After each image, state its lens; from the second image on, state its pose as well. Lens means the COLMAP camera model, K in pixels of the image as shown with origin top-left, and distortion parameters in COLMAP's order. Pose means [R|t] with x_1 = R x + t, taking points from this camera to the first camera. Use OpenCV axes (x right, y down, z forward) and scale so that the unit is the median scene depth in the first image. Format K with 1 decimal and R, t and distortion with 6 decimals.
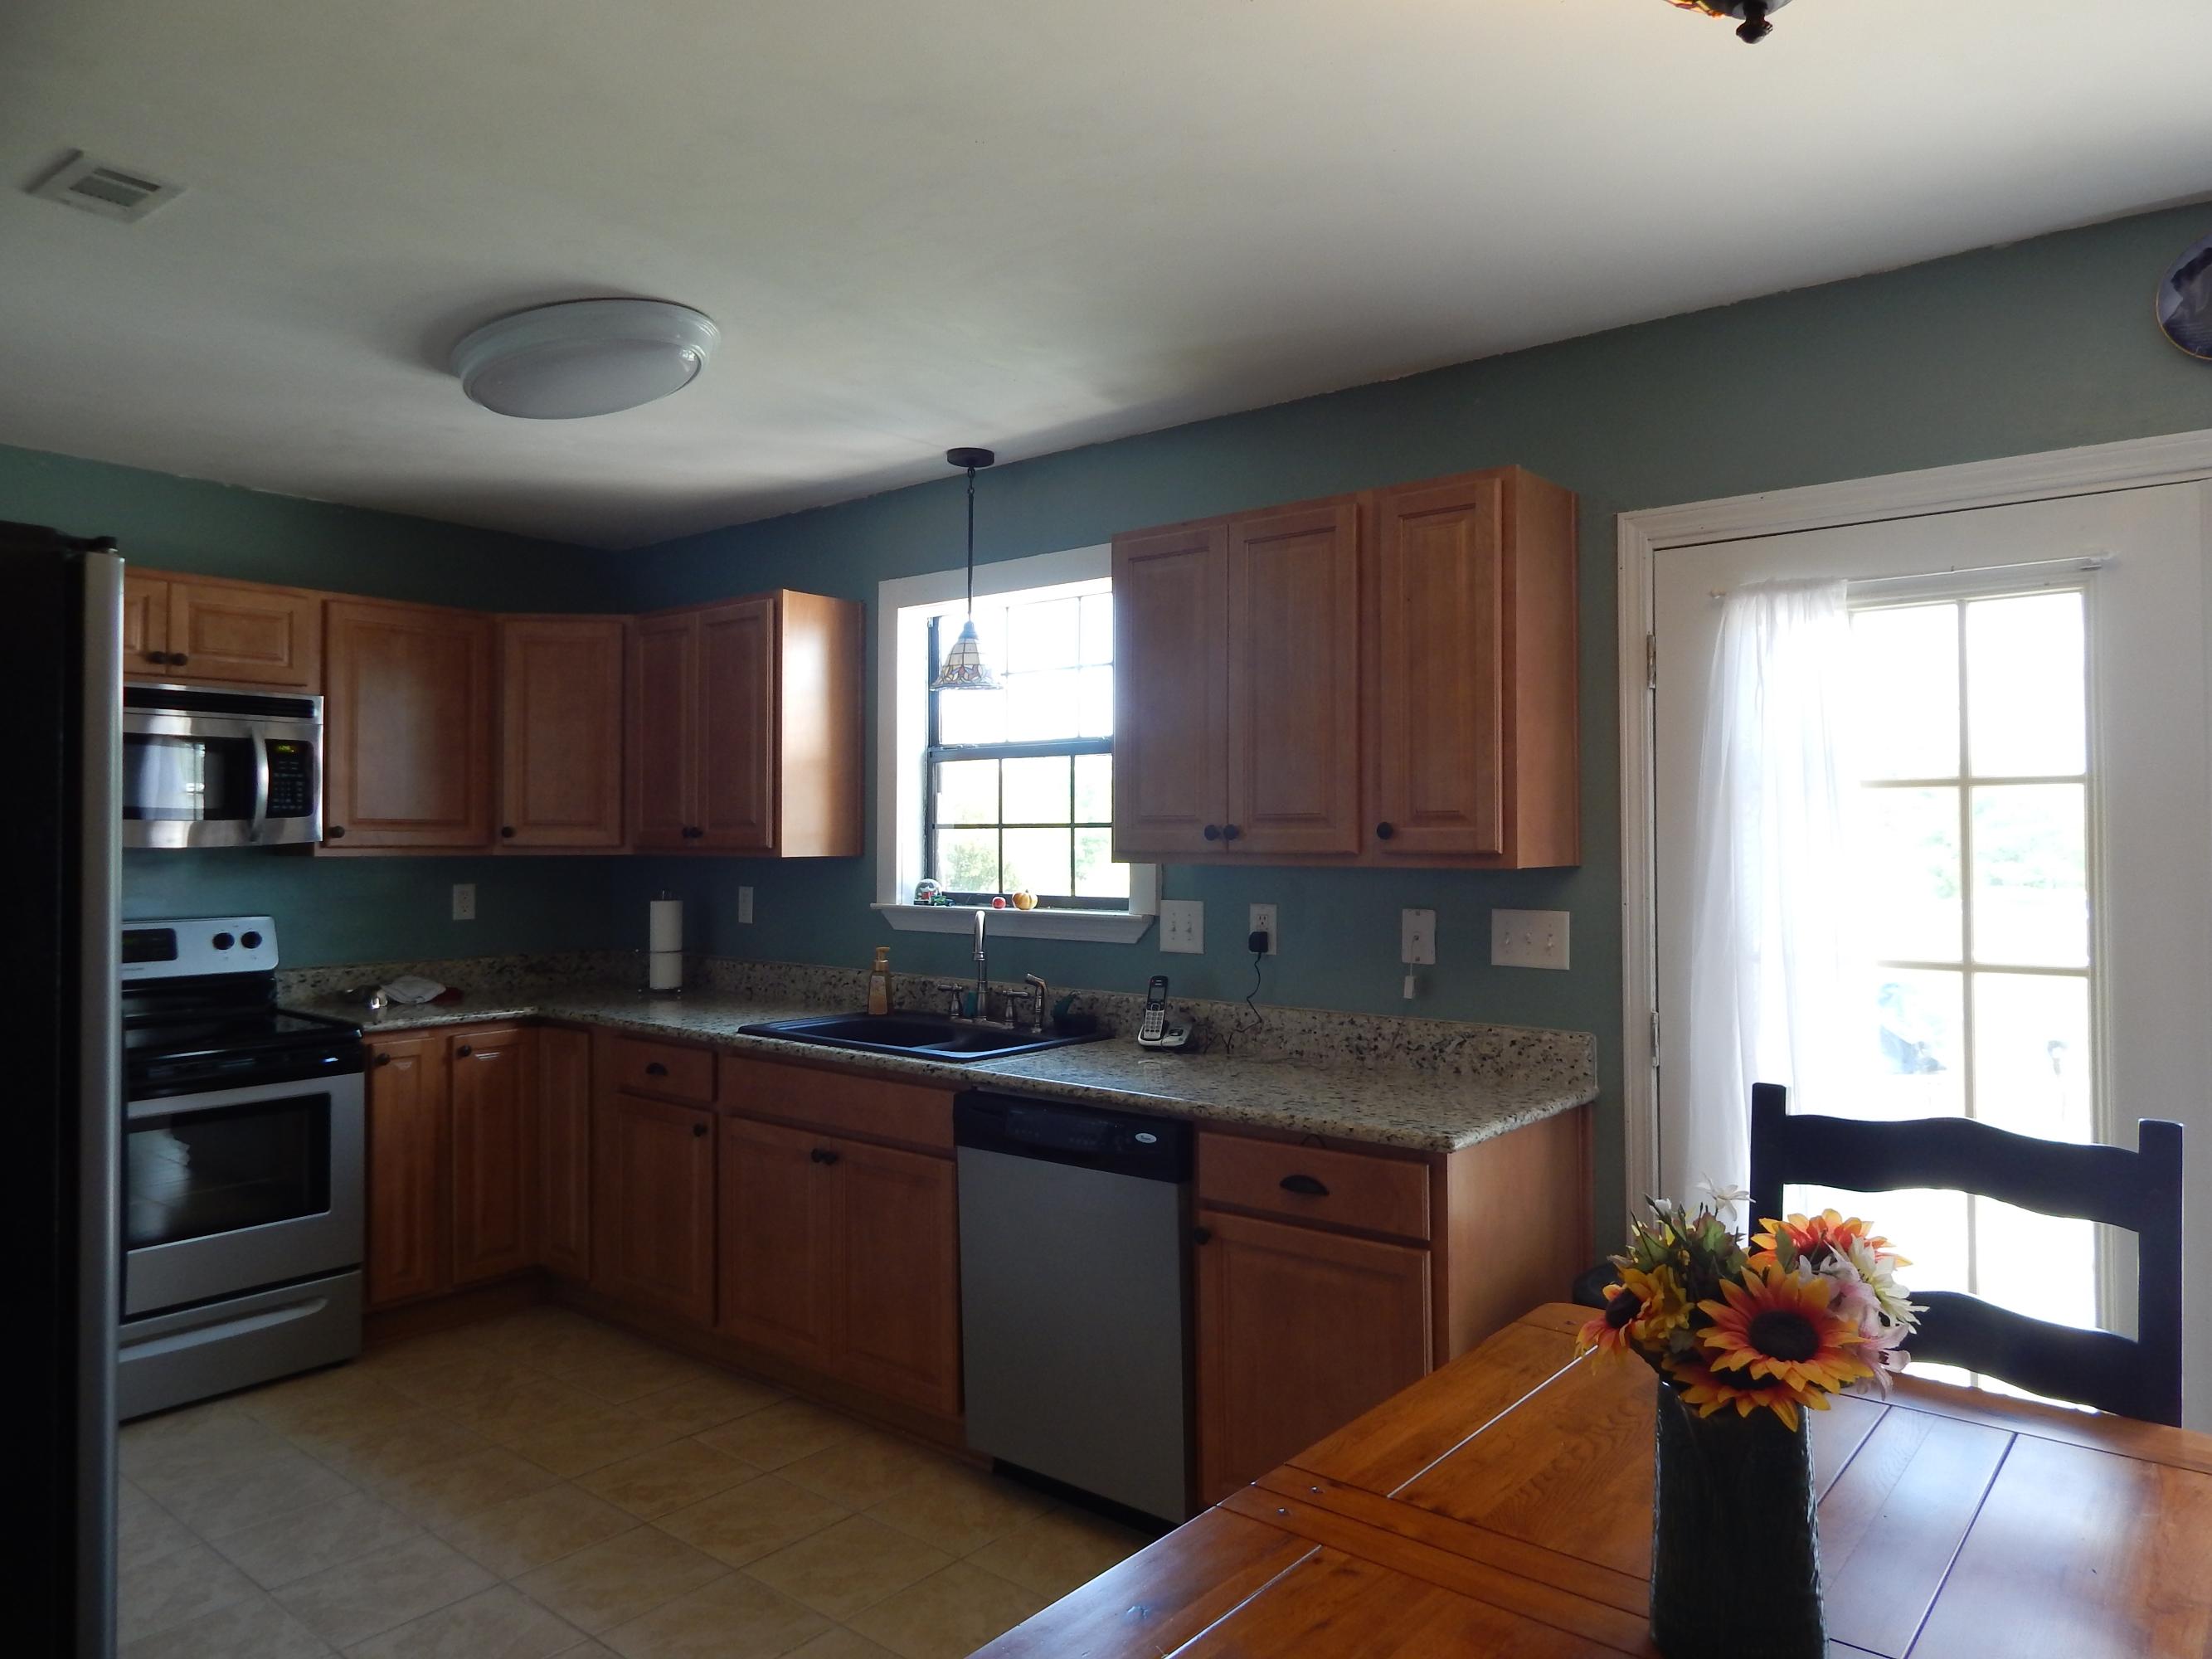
lens RADIAL K [[1461.8, 0, 1116.1], [0, 1461.8, 811.3], [0, 0, 1]] dist [0.015008, 0.000179]
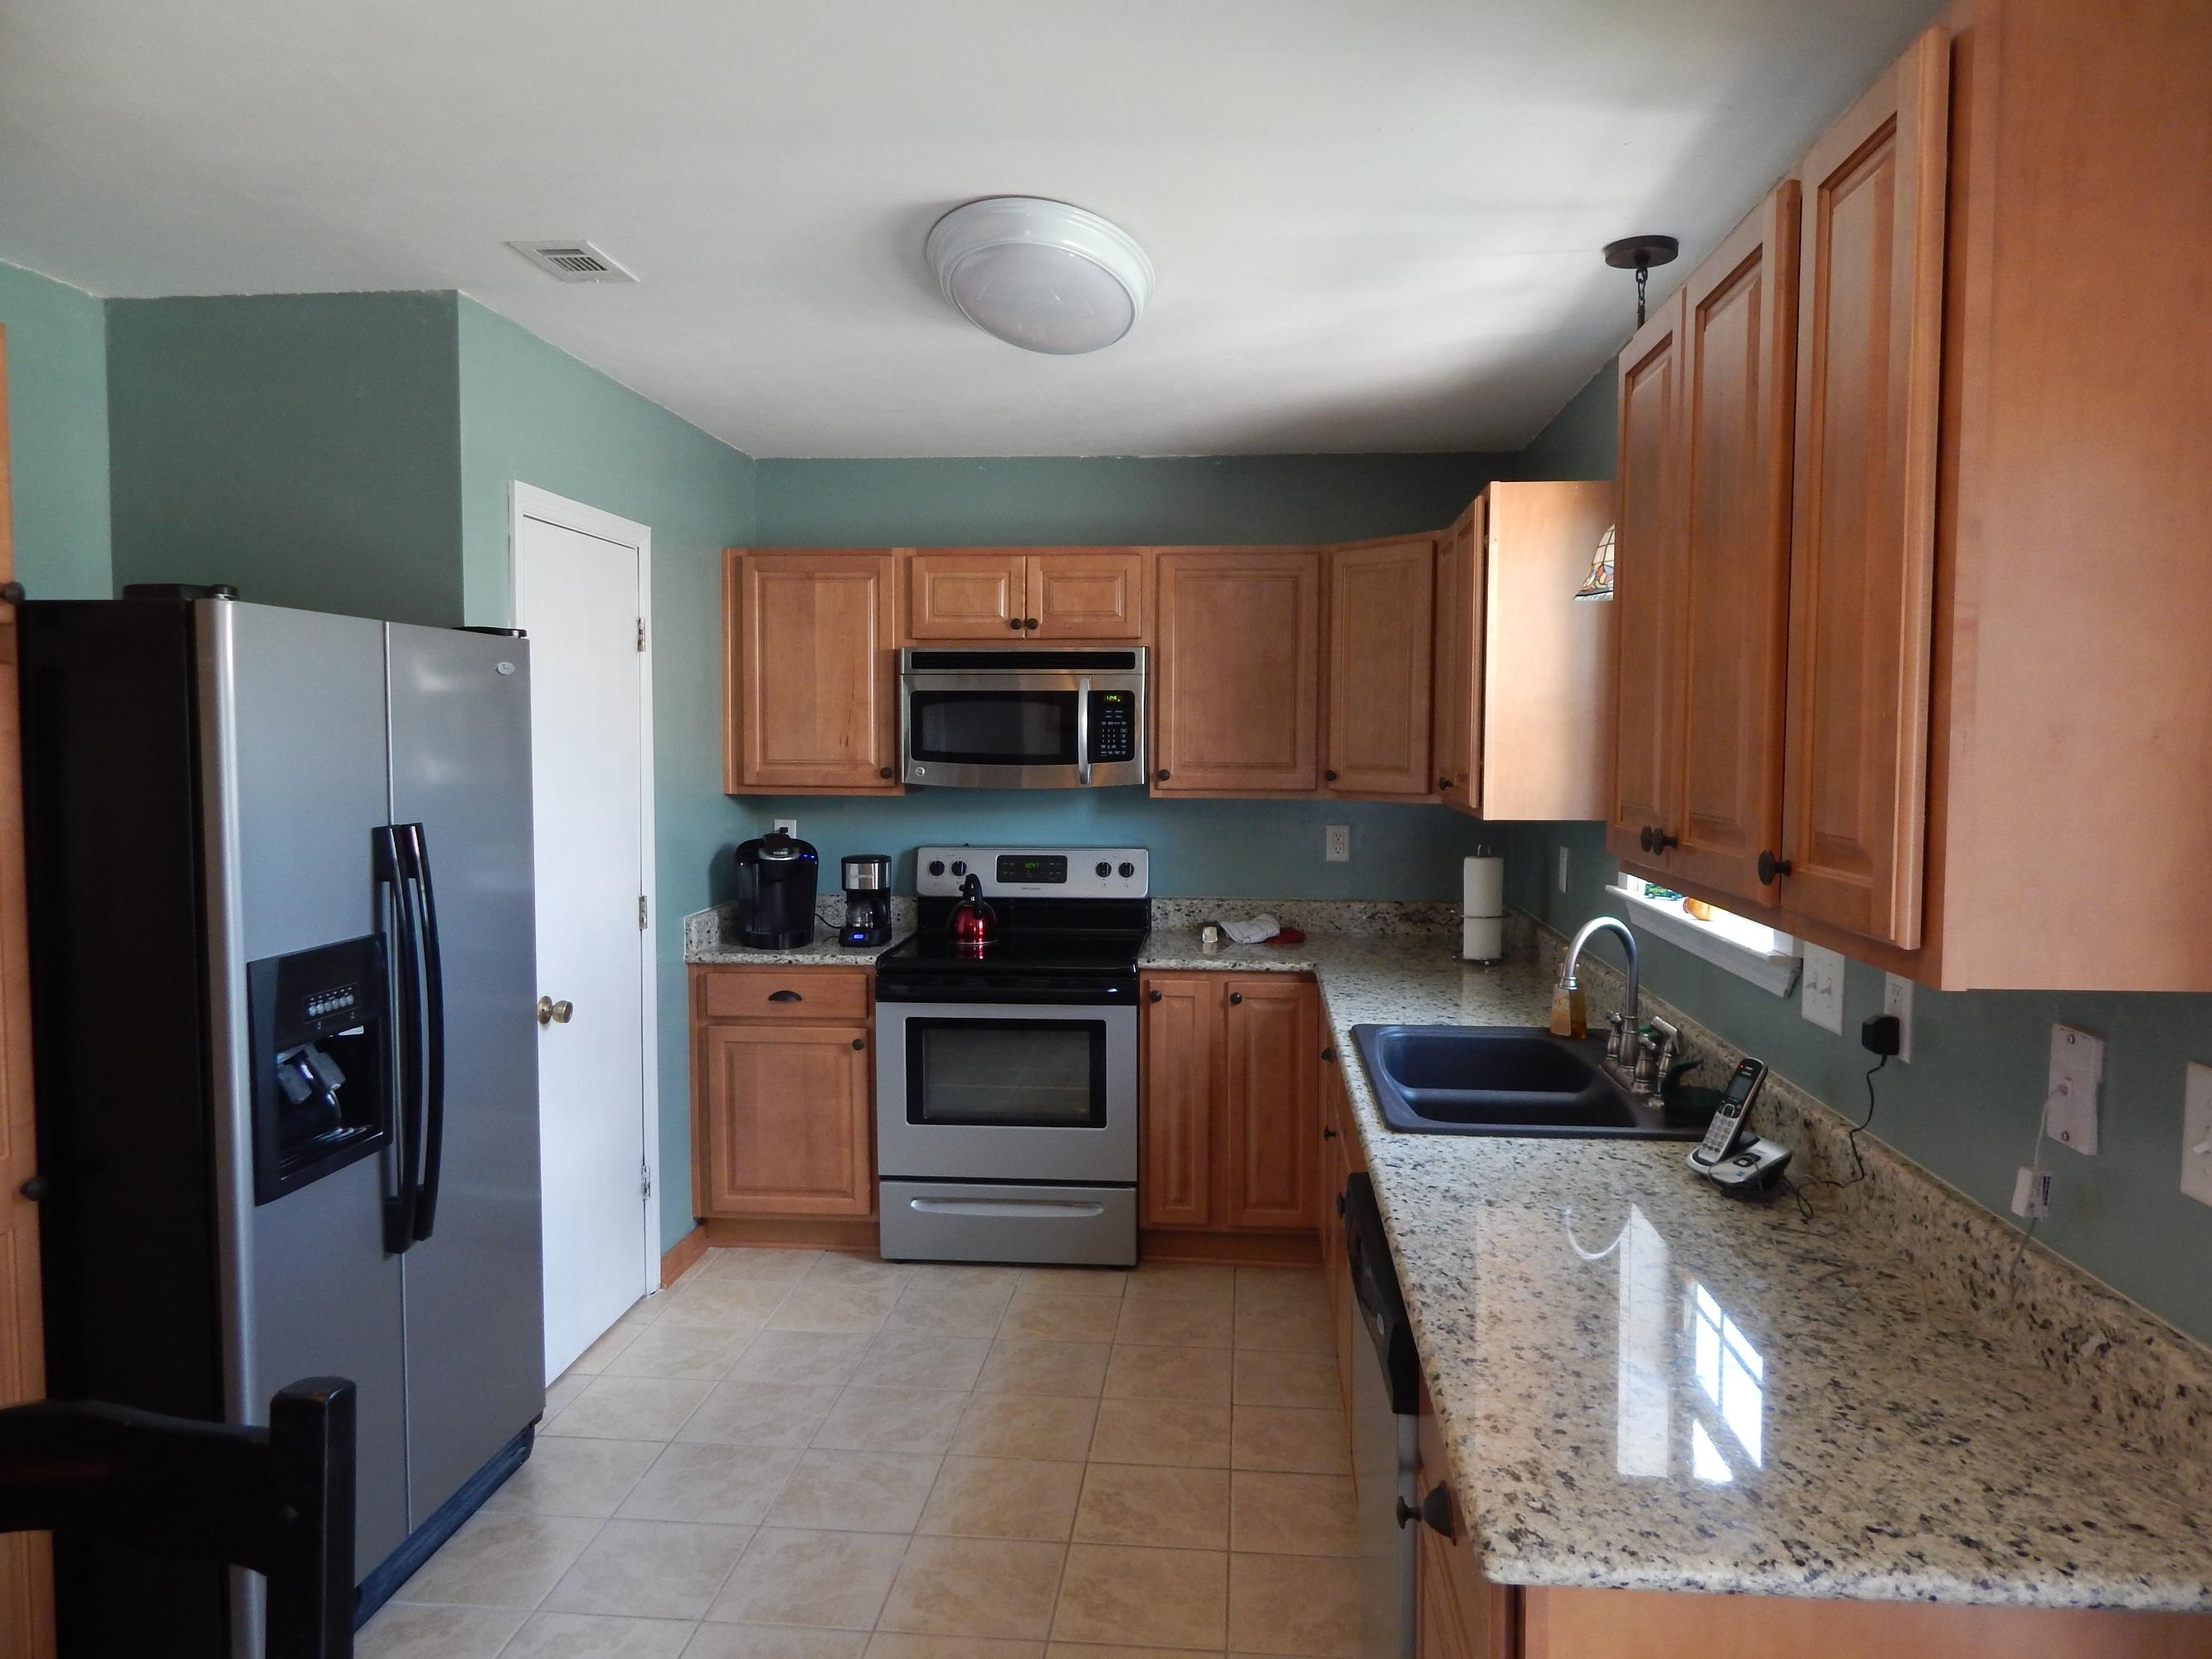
lens RADIAL K [[1454.4, 0, 1111.8], [0, 1454.4, 818.1], [0, 0, 1]] dist [-0.002631, -0.001150]
pose [[0.563005, 0.048894, -0.825006, 0.329506], [0.012235, 0.997646, 0.067475, -0.027366], [0.826363, -0.048083, 0.561081, 0.400192]]
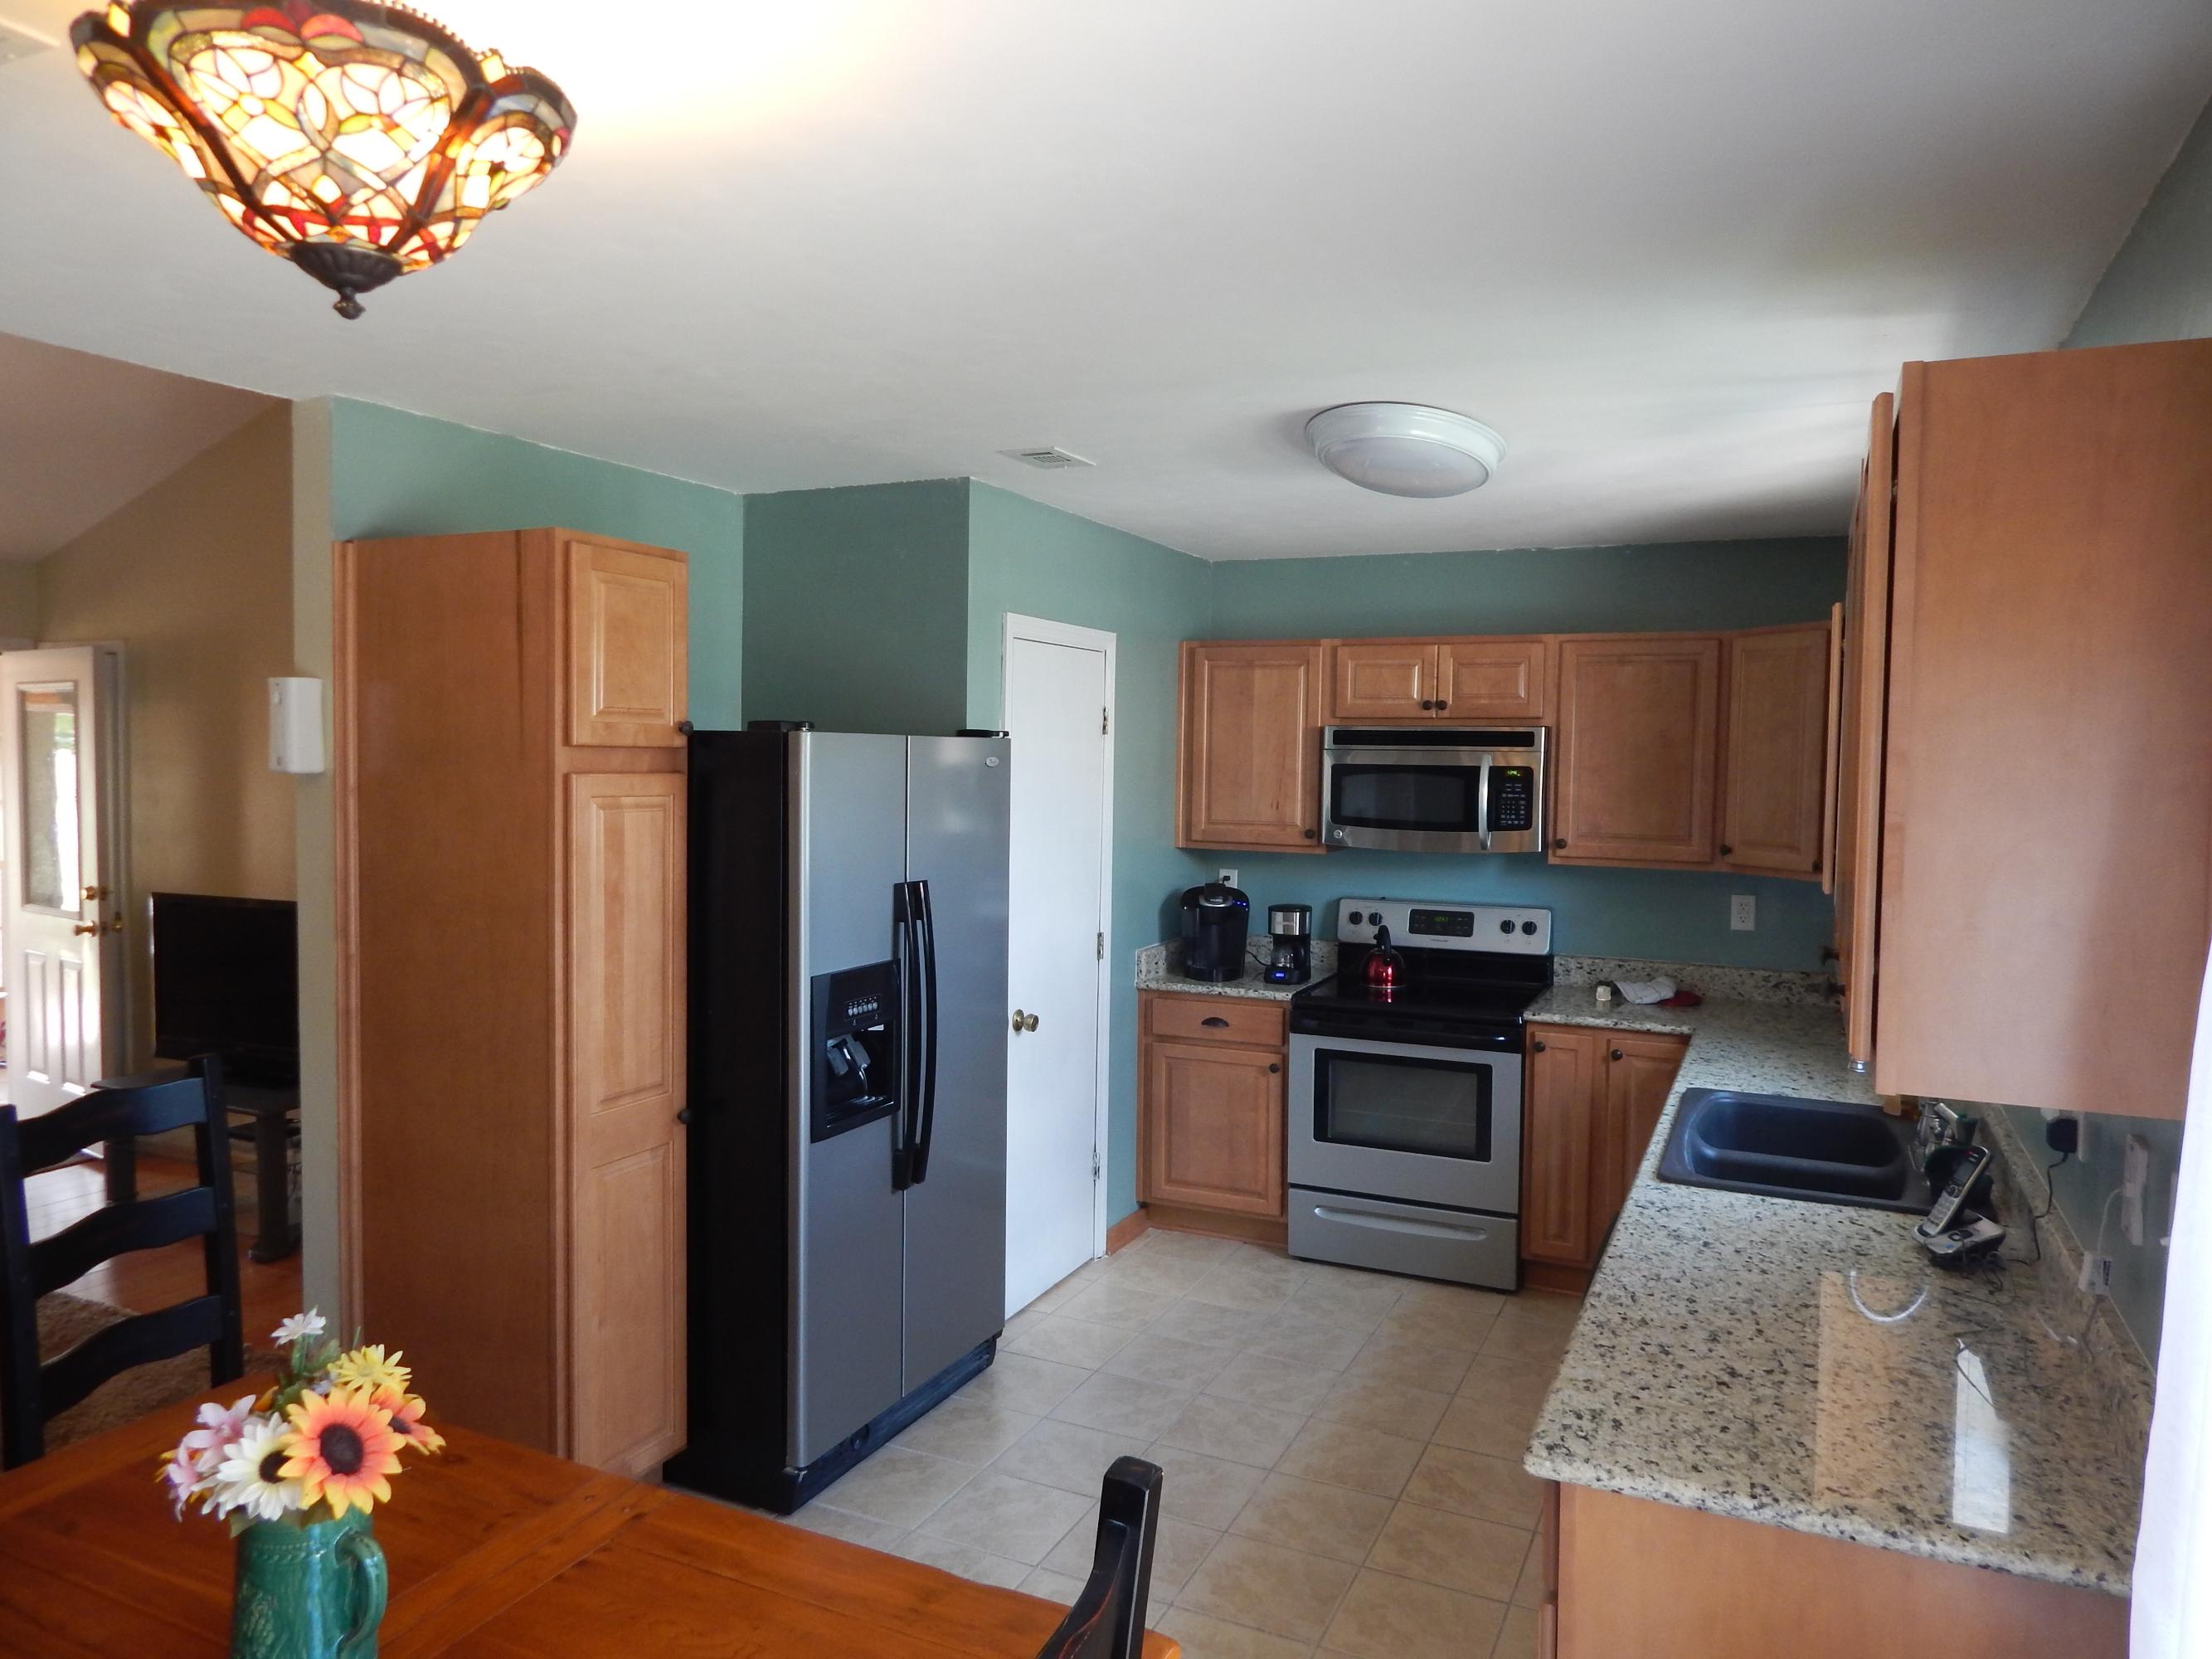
lens RADIAL K [[1454.4, 0, 1111.8], [0, 1454.4, 818.1], [0, 0, 1]] dist [-0.002631, -0.001150]
pose [[0.245221, 0.045660, -0.968391, 0.509260], [0.003475, 0.998842, 0.047976, -0.064904], [0.969461, -0.015130, 0.244779, 0.400987]]
